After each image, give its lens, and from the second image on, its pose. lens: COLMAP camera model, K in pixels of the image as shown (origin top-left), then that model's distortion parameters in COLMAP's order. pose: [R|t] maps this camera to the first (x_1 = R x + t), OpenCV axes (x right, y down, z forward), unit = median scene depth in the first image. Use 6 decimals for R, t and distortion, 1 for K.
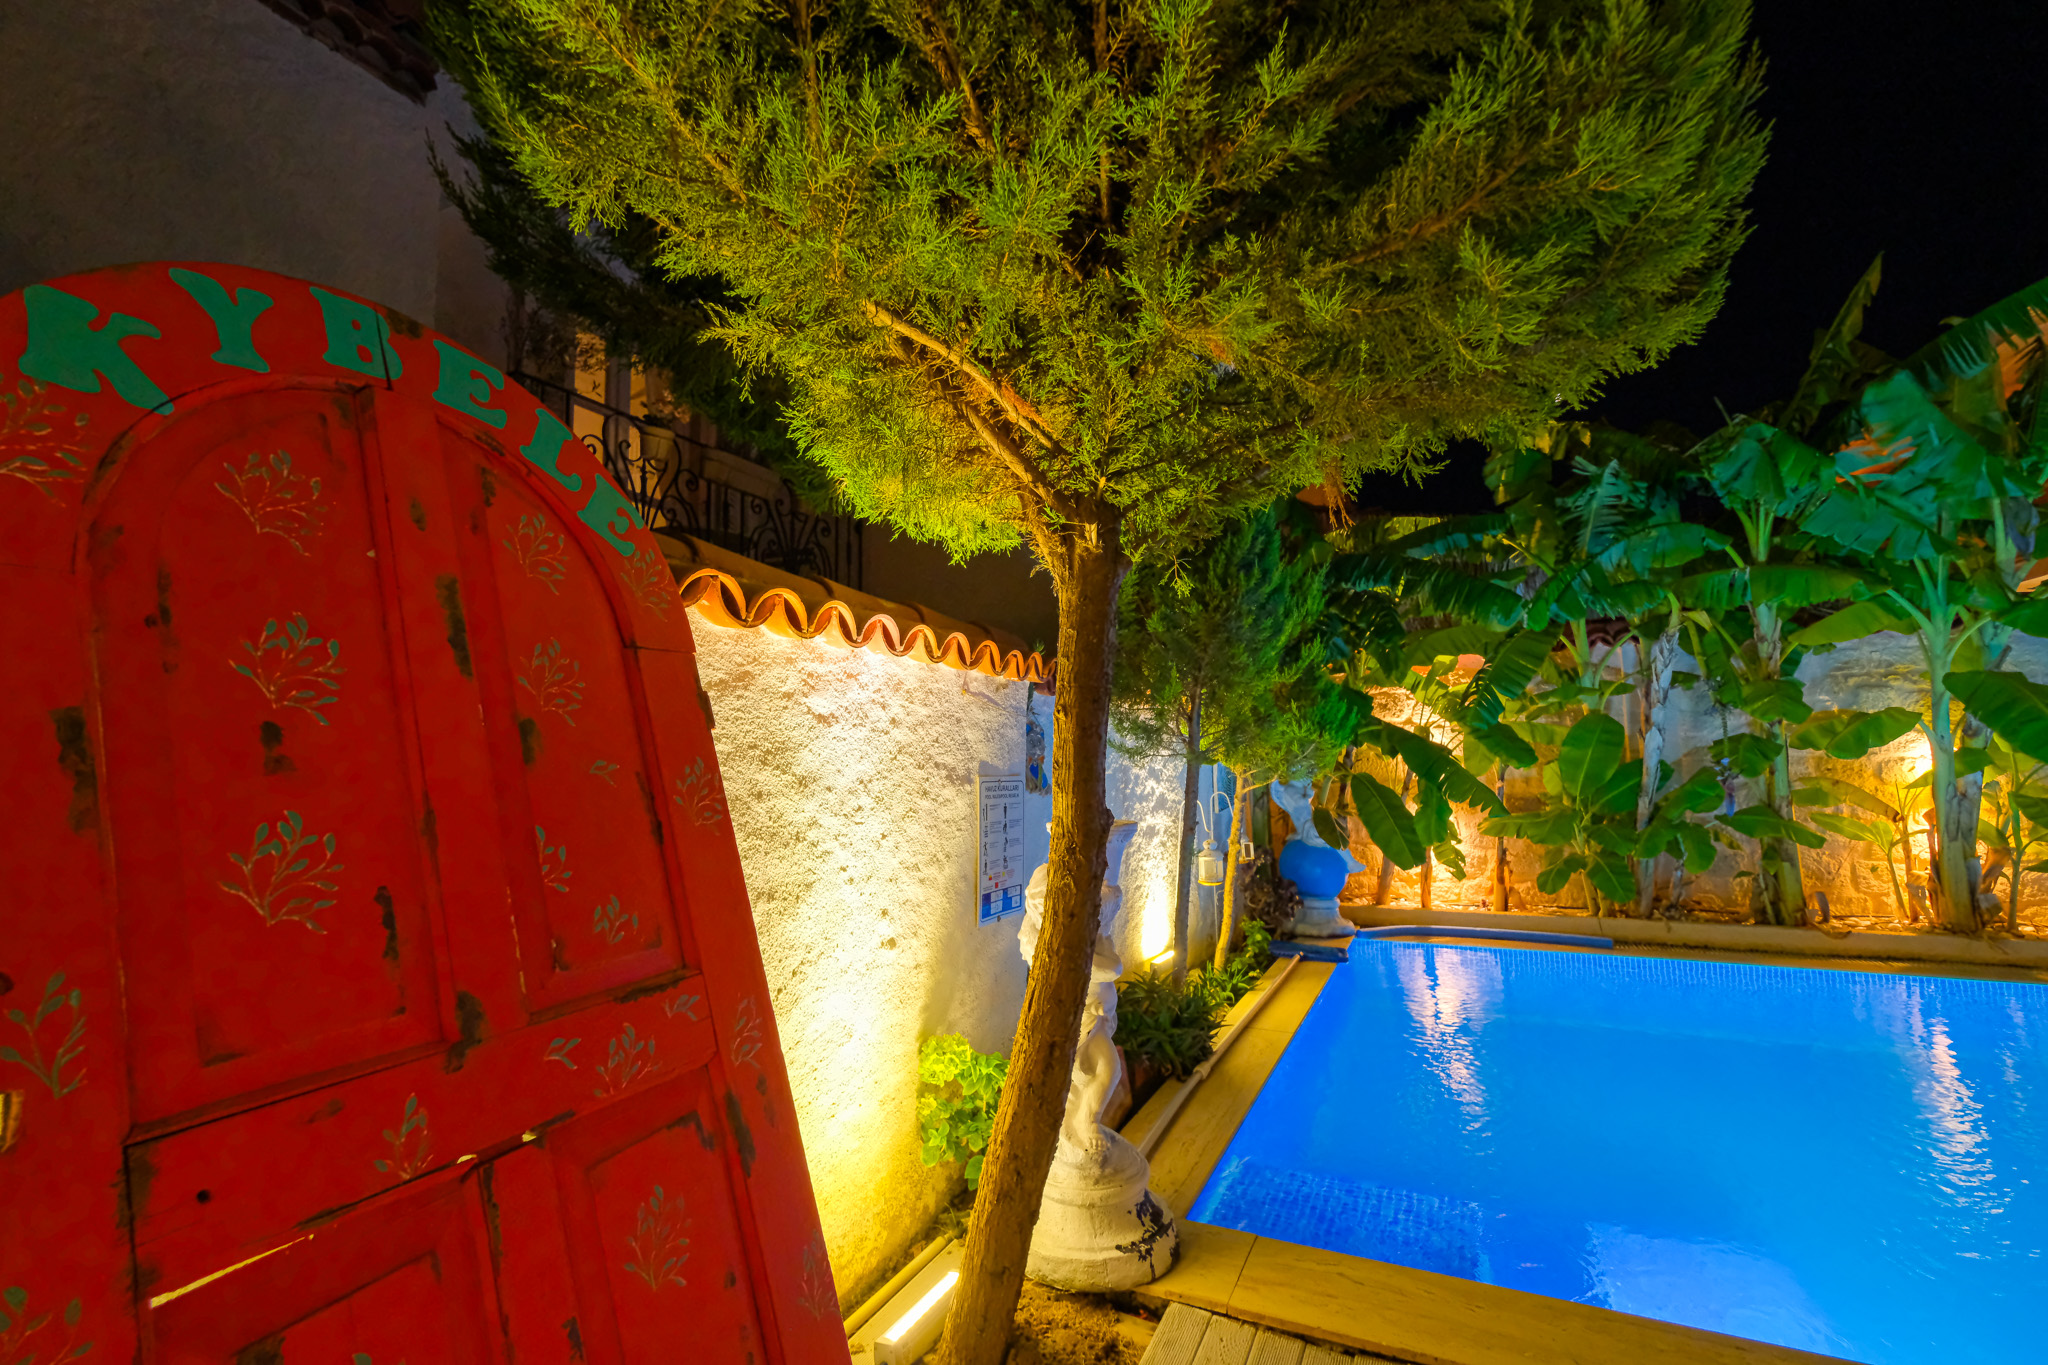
lens RADIAL K [[902.4, 0, 1028.7], [0, 902.4, 685.4], [0, 0, 1]] dist [-0.000241, 0.000531]
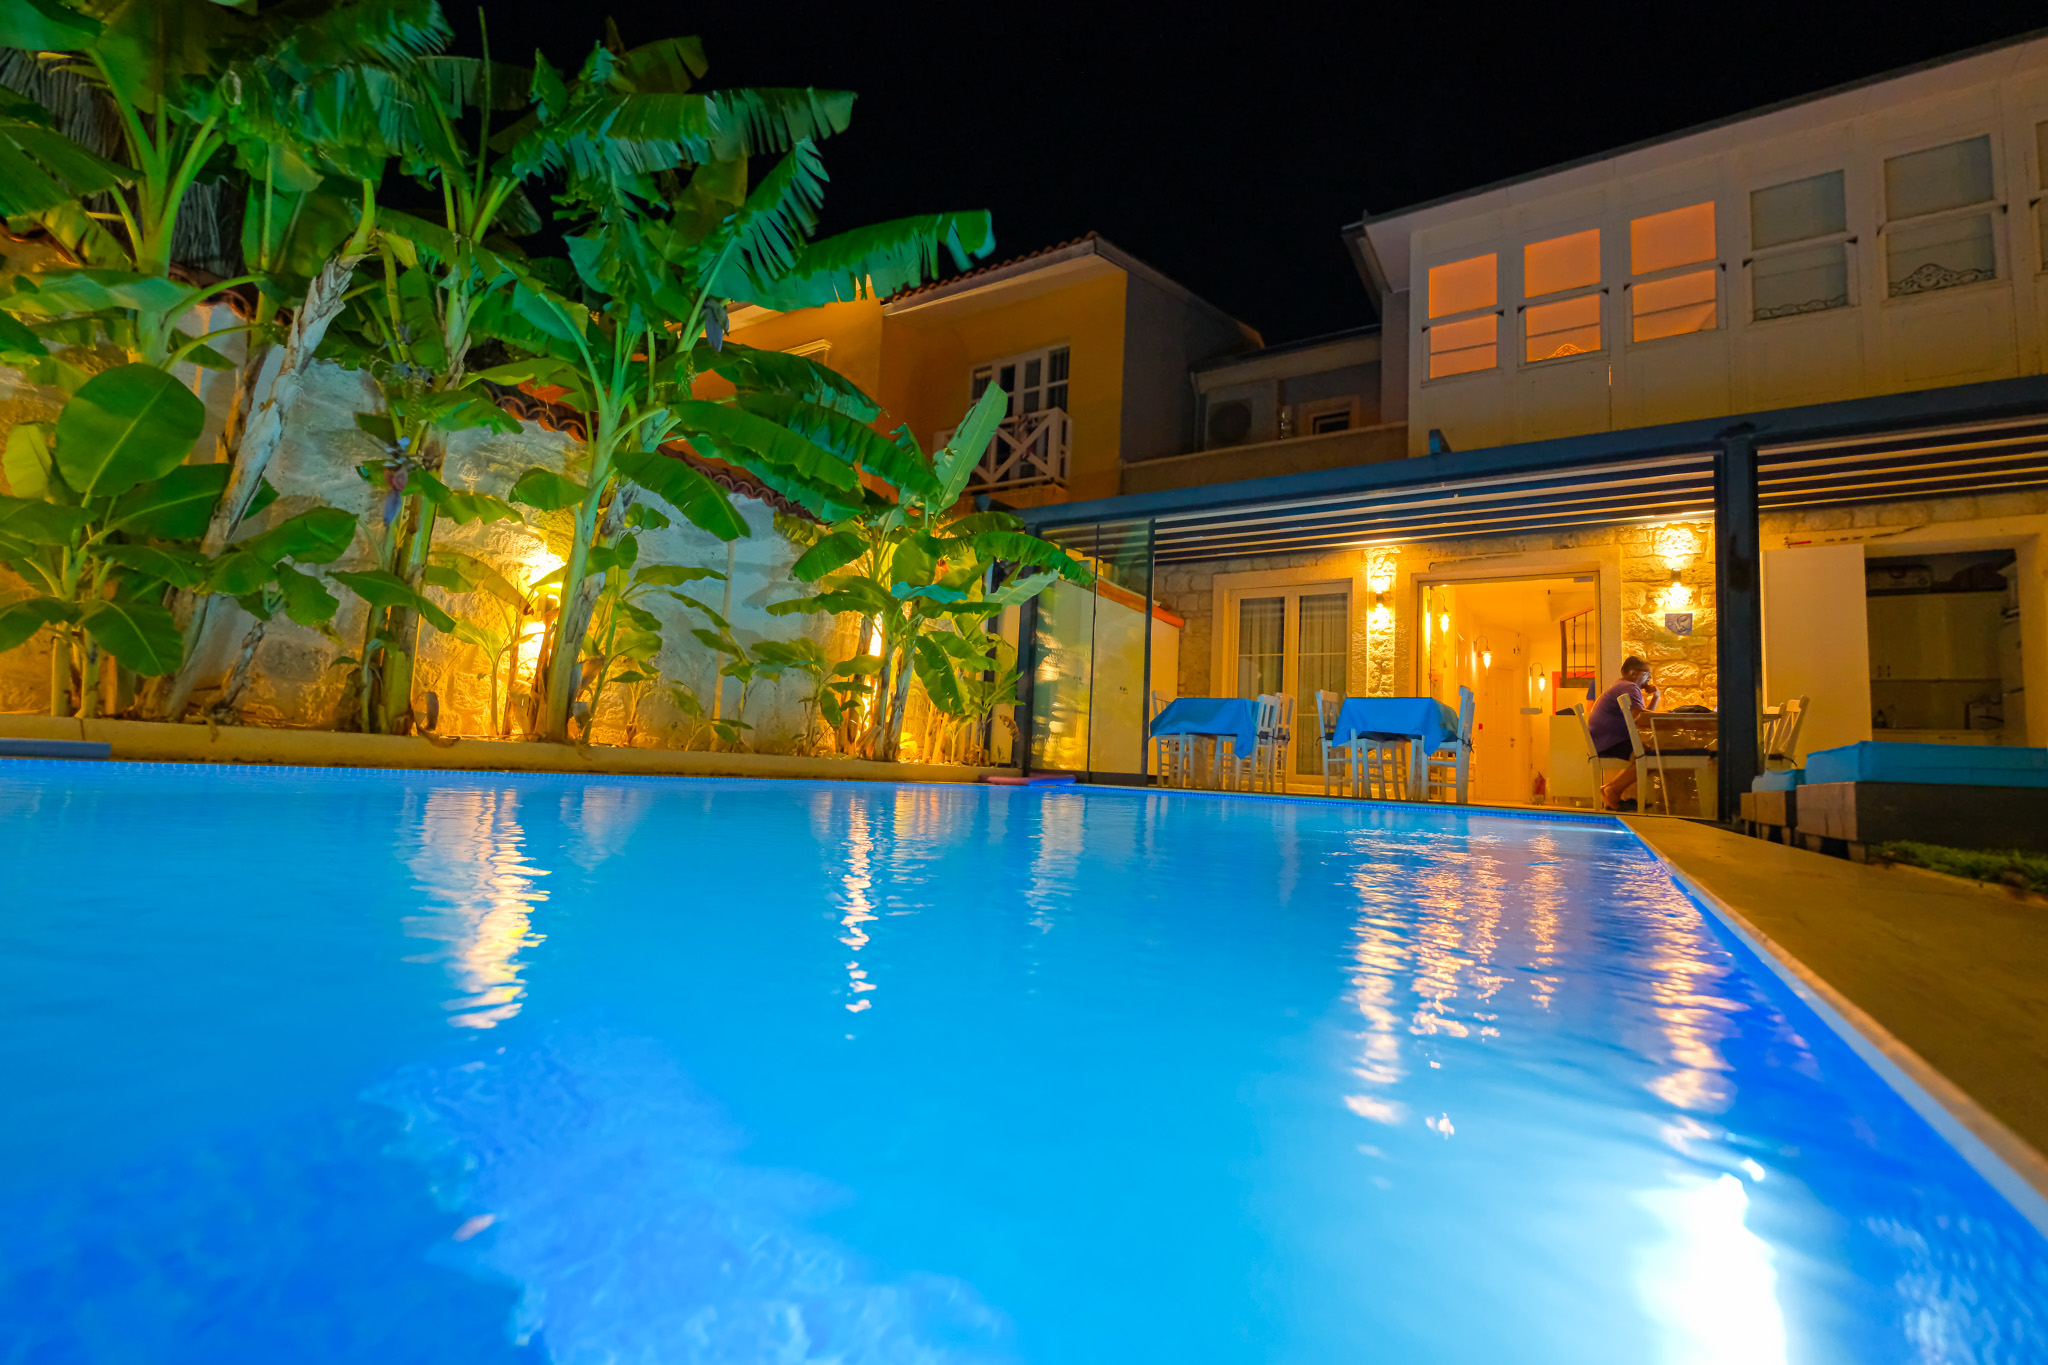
lens RADIAL K [[902.4, 0, 1028.7], [0, 902.4, 685.4], [0, 0, 1]] dist [-0.000241, 0.000531]
pose [[0.119442, 0.118175, 0.985783, 0.162032], [-0.146128, 0.984170, -0.100277, 0.222907], [-0.982029, -0.132073, 0.134820, 0.378850]]
